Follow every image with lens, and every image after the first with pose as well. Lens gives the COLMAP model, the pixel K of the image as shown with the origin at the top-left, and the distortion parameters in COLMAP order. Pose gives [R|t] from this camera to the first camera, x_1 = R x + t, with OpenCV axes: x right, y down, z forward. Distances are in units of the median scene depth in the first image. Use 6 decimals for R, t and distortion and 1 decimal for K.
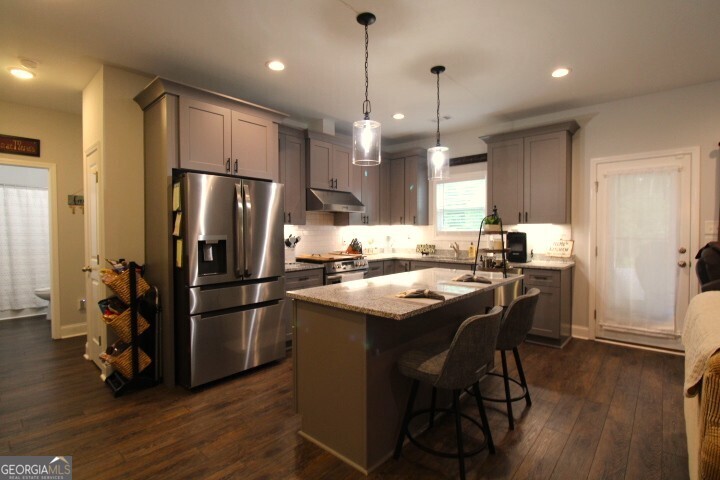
lens RADIAL K [[334.3, 0, 353.2], [0, 334.3, 237.9], [0, 0, 1]] dist [-0.005082, -0.006748]
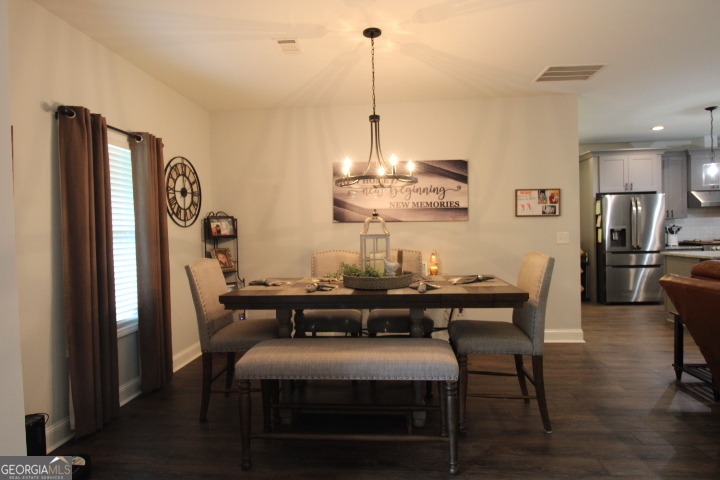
lens RADIAL K [[407.7, 0, 359.7], [0, 407.7, 241.3], [0, 0, 1]] dist [0.003368, -0.003750]
pose [[0.623960, 0.005301, -0.781438, 0.437826], [0.008084, 0.999880, 0.013238, 0.032317], [0.781415, -0.014577, 0.623842, -1.464984]]
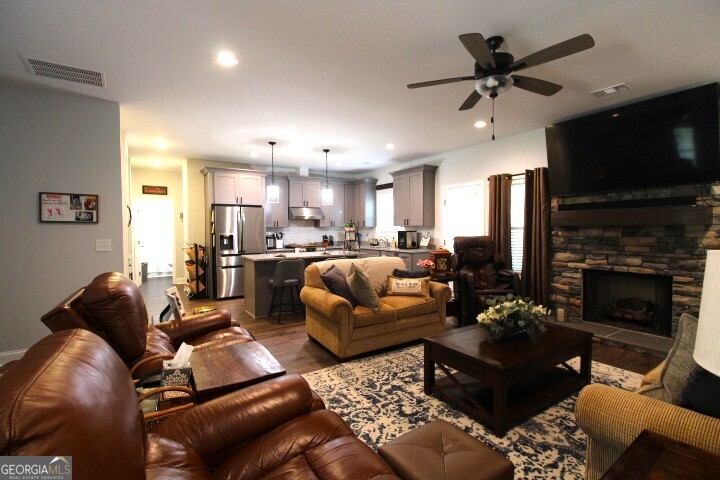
lens RADIAL K [[334.3, 0, 363.6], [0, 334.3, 237.5], [0, 0, 1]] dist [-0.005082, -0.006748]
pose [[0.965605, 0.003255, -0.259993, 0.963845], [-0.001991, 0.999985, 0.005125, 0.009064], [0.260006, -0.004431, 0.965597, -0.859859]]
